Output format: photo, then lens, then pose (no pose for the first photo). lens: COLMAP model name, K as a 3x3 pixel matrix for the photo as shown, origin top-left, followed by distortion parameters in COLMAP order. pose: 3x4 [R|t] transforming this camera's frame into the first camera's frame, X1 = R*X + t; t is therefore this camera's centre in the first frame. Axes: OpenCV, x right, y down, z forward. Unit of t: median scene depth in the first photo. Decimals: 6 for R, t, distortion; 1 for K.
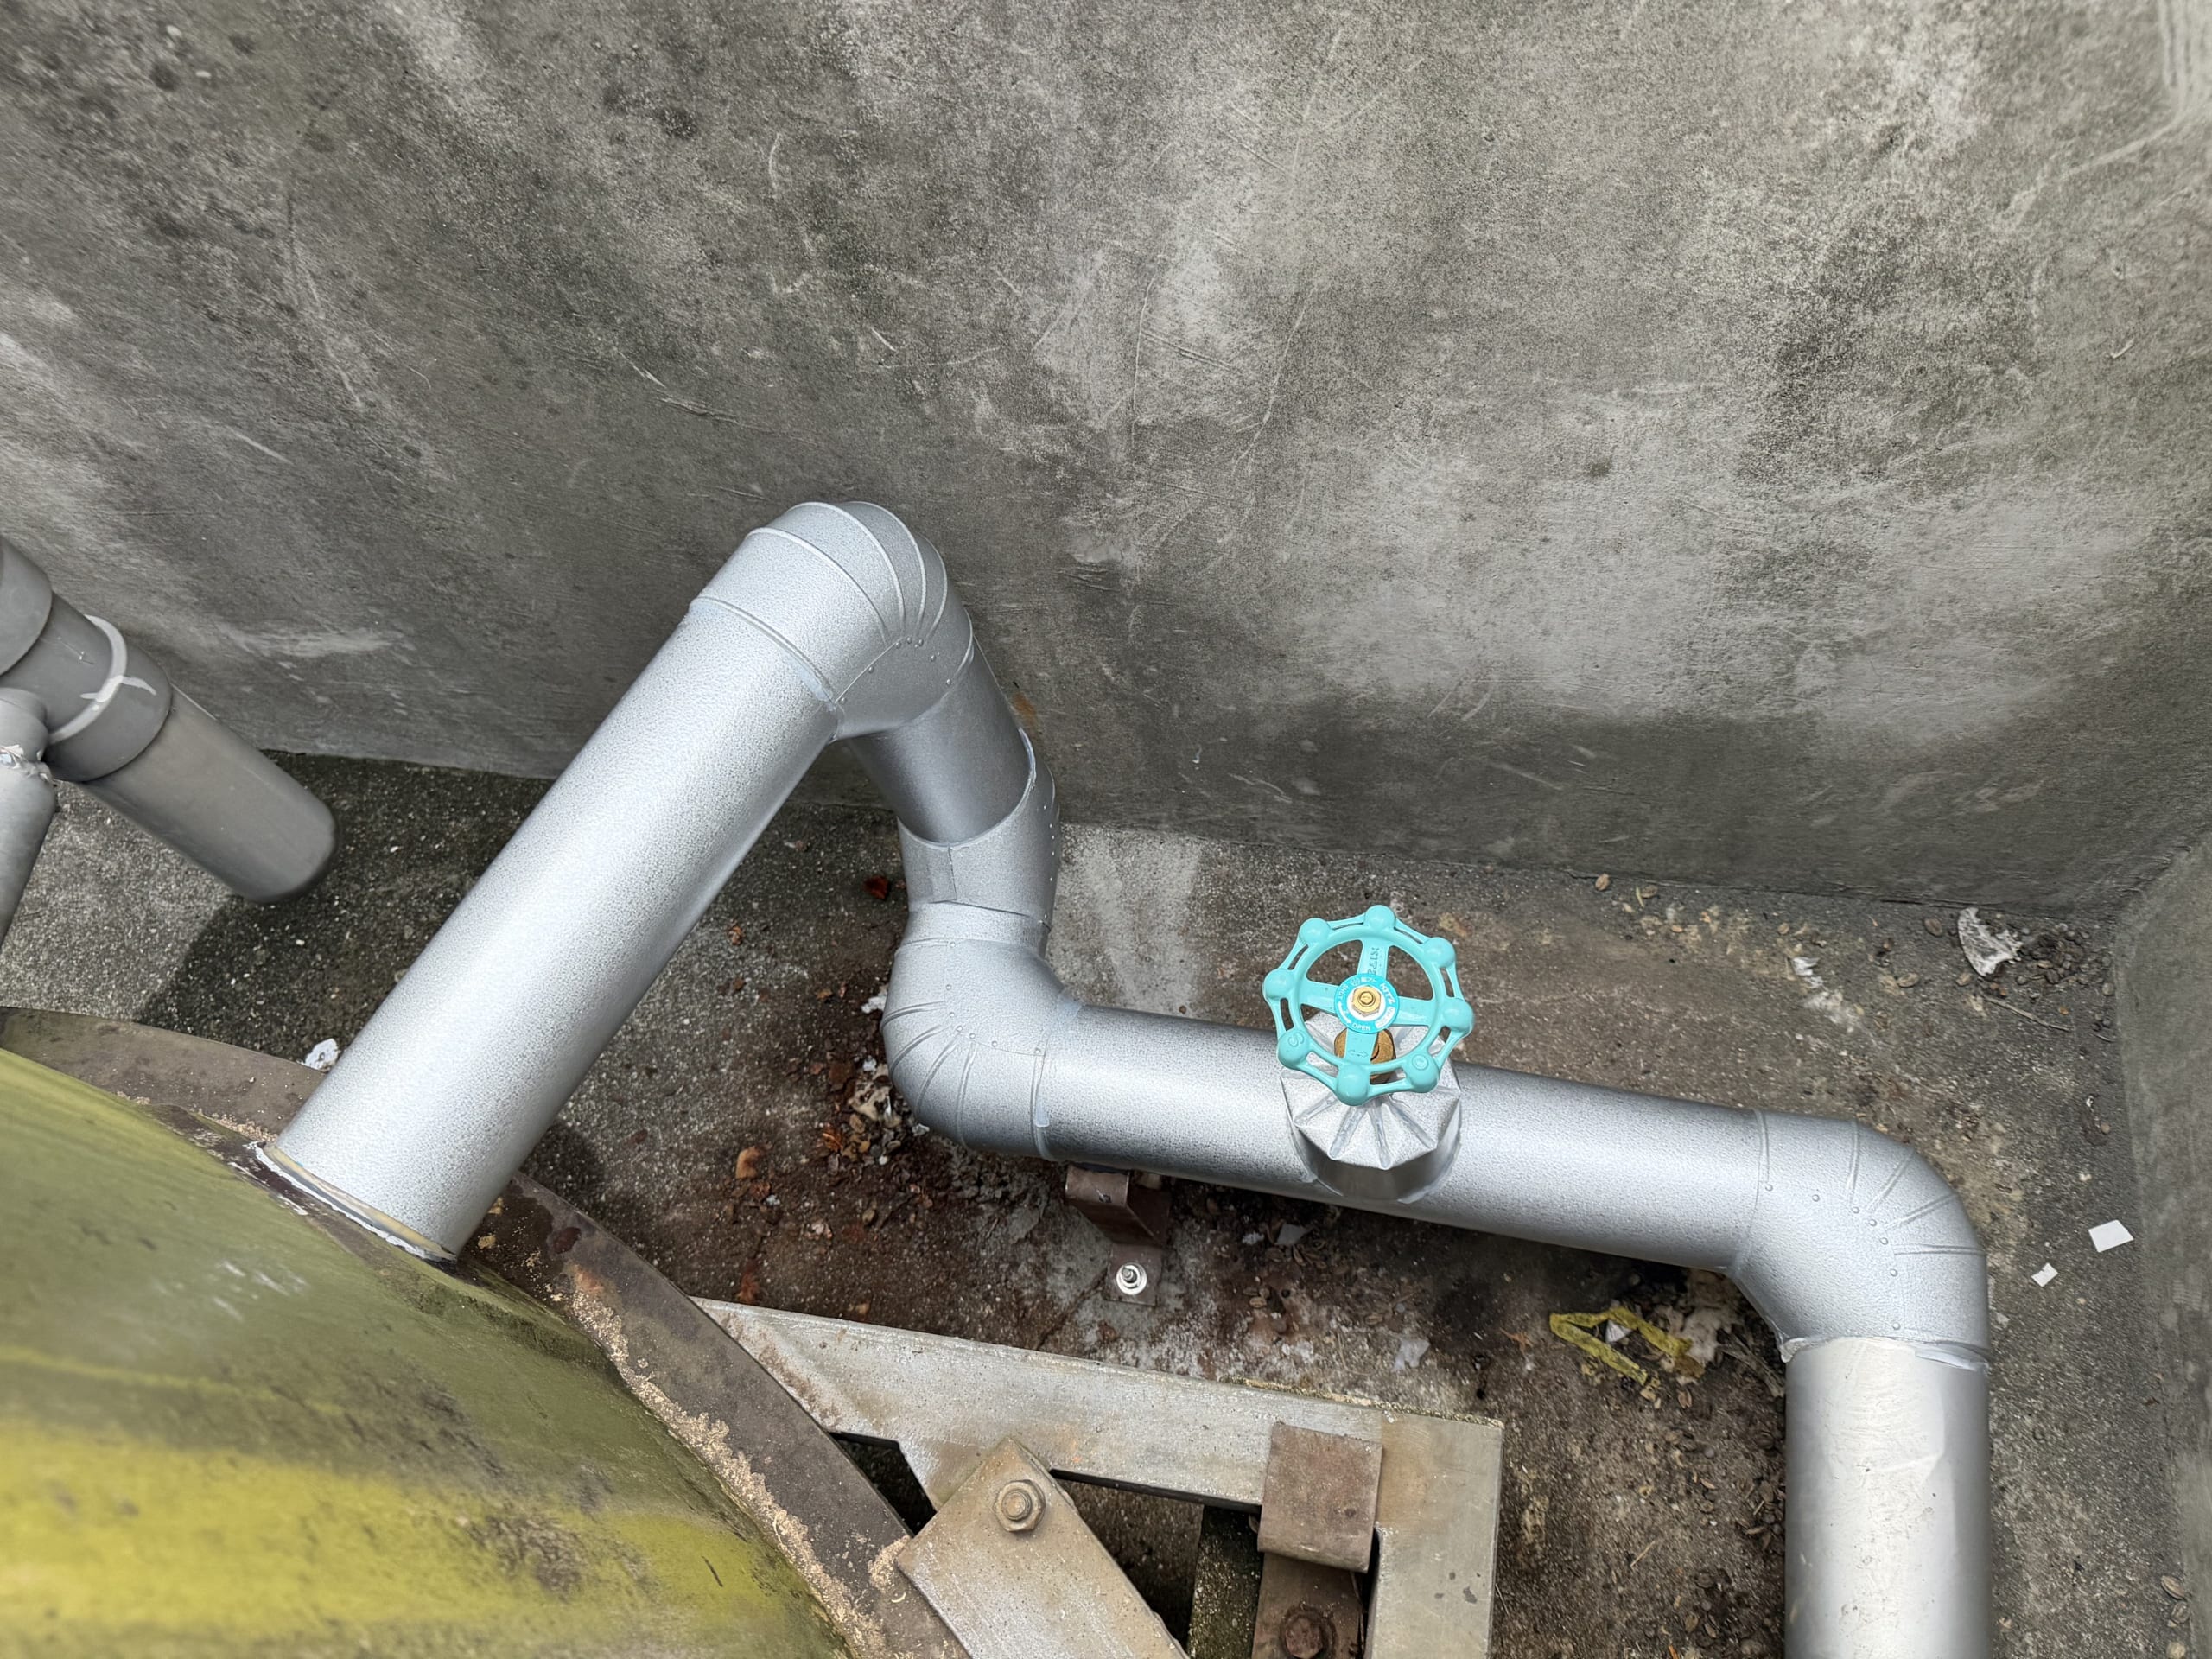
lens RADIAL K [[1596.8, 0, 1106.0], [0, 1596.8, 829.5], [0, 0, 1]] dist [0.042772, -0.070650]
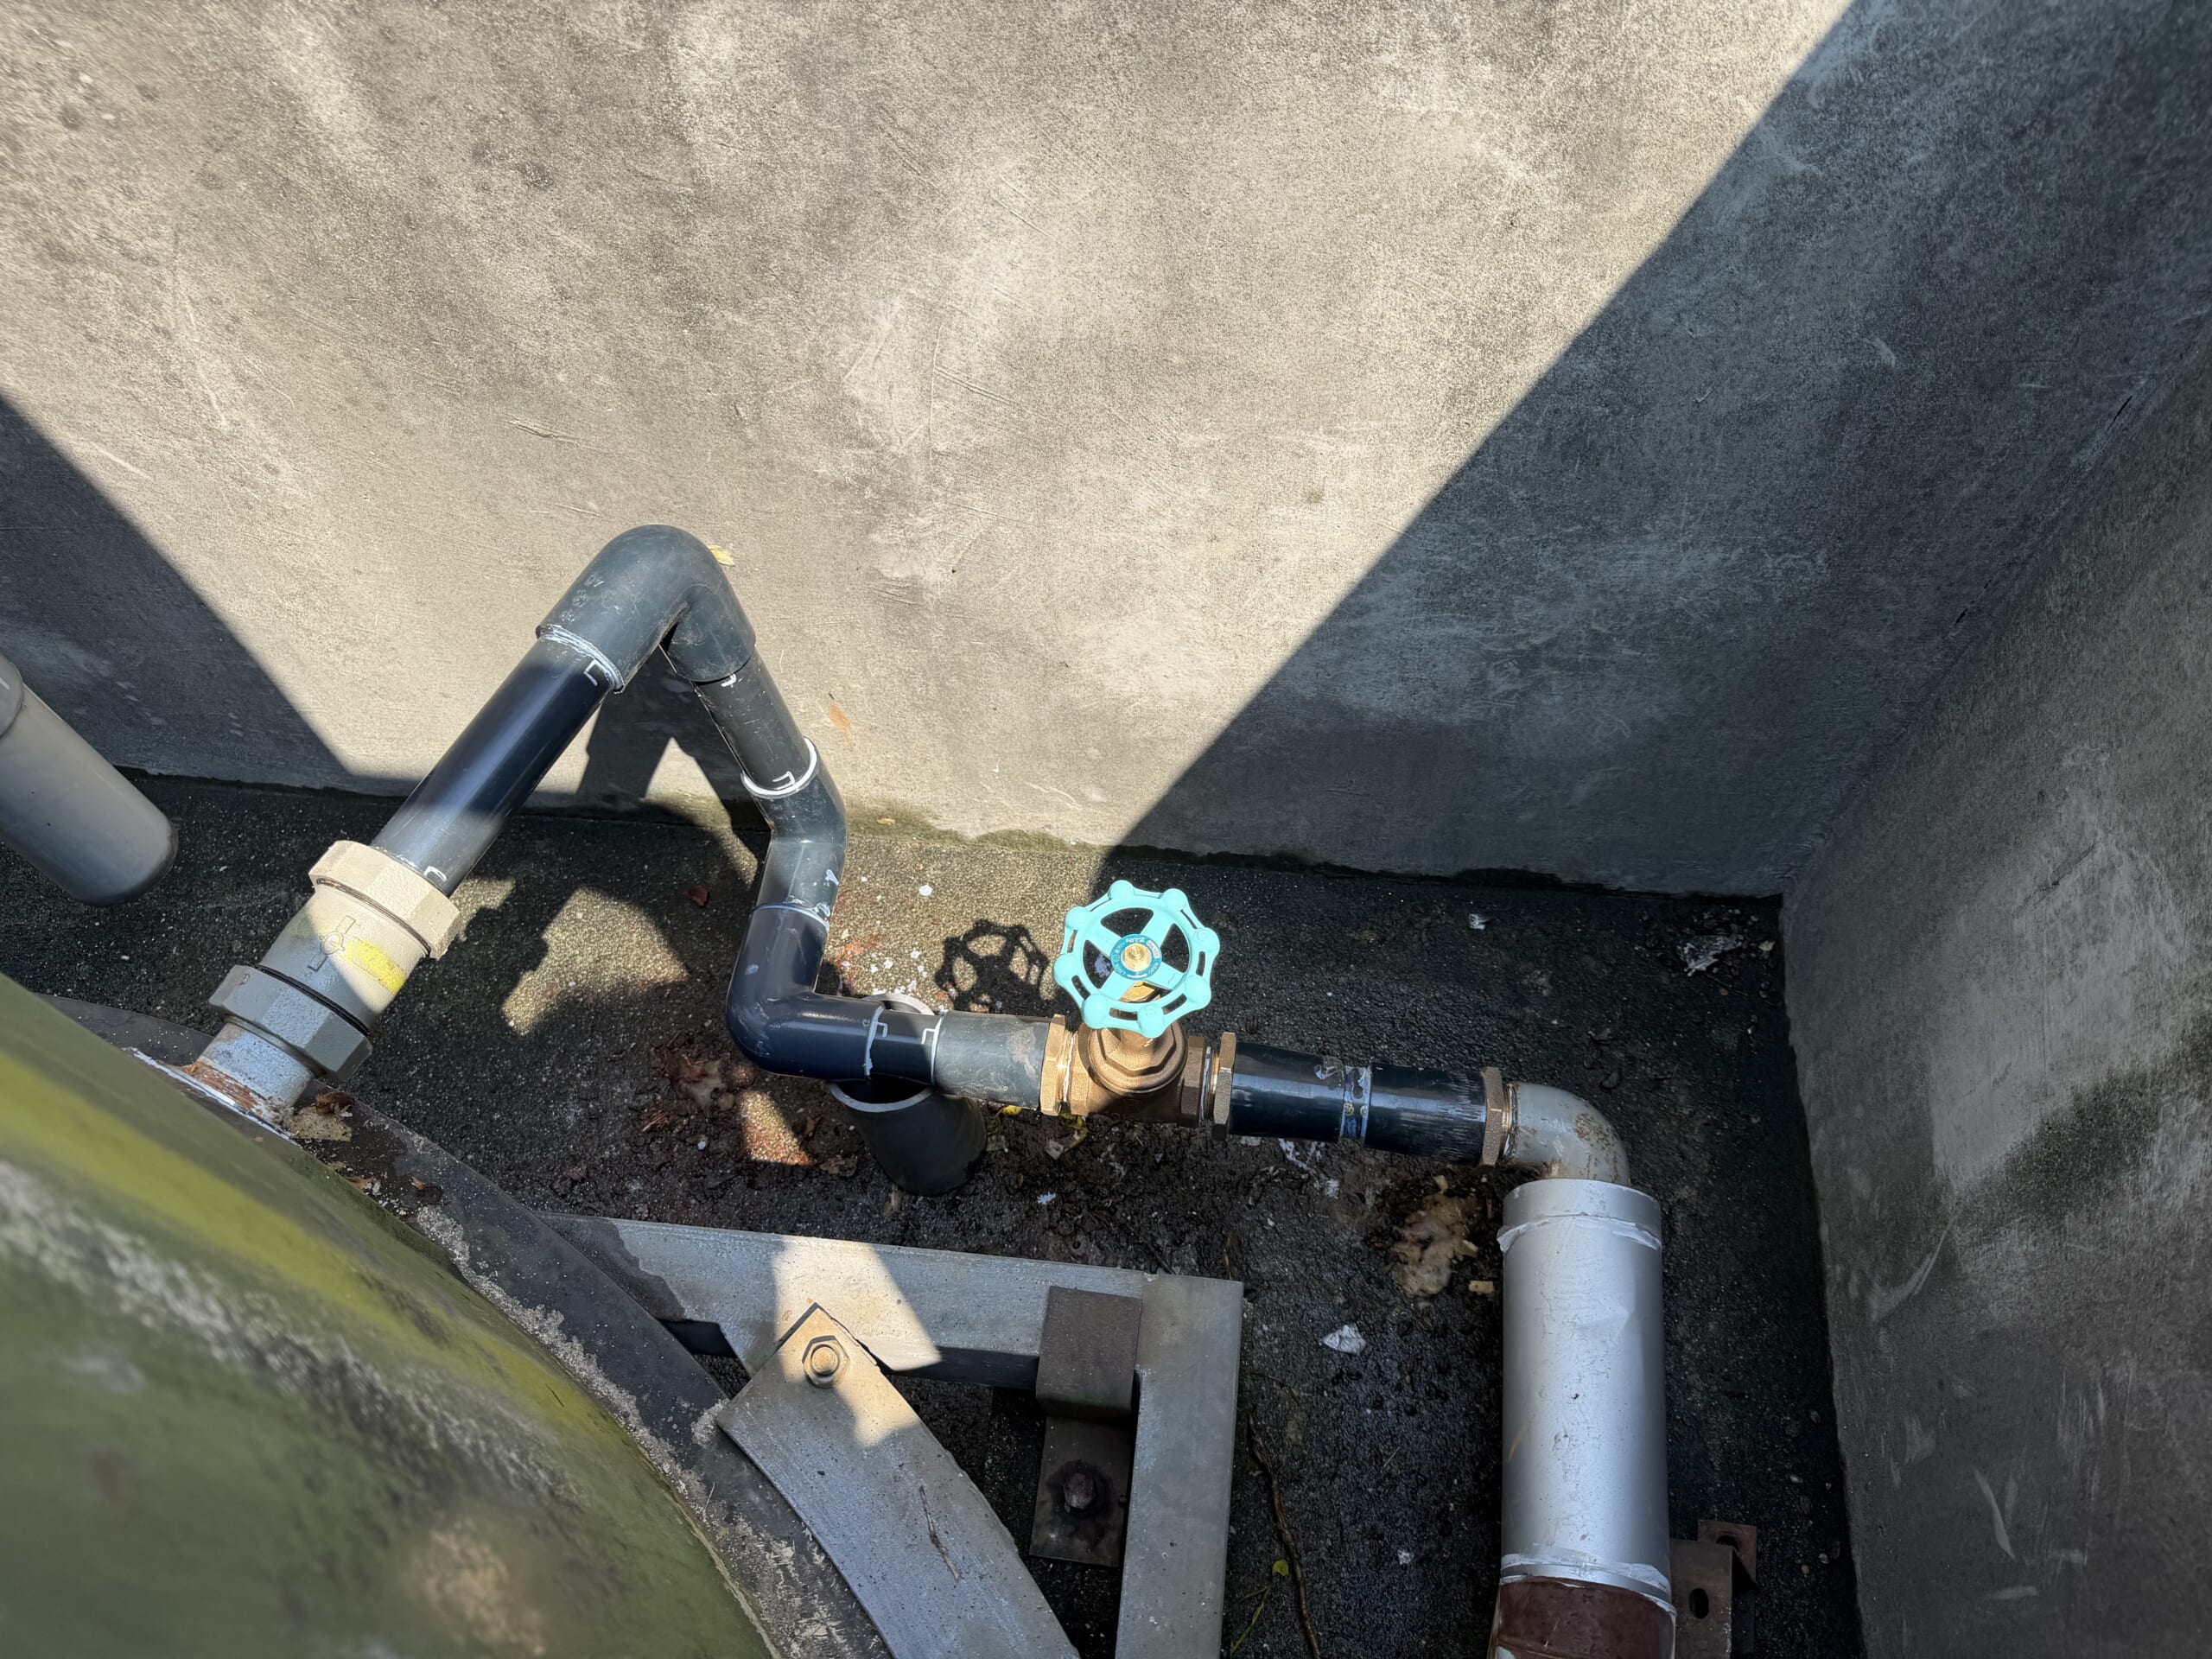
lens RADIAL K [[1580.2, 0, 1108.0], [0, 1580.2, 817.9], [0, 0, 1]] dist [0.048786, -0.063002]
pose [[0.993806, -0.002119, 0.111108, 0.018800], [0.009787, 0.997602, -0.068510, 0.107132], [-0.110697, 0.069173, 0.991444, -0.163745]]
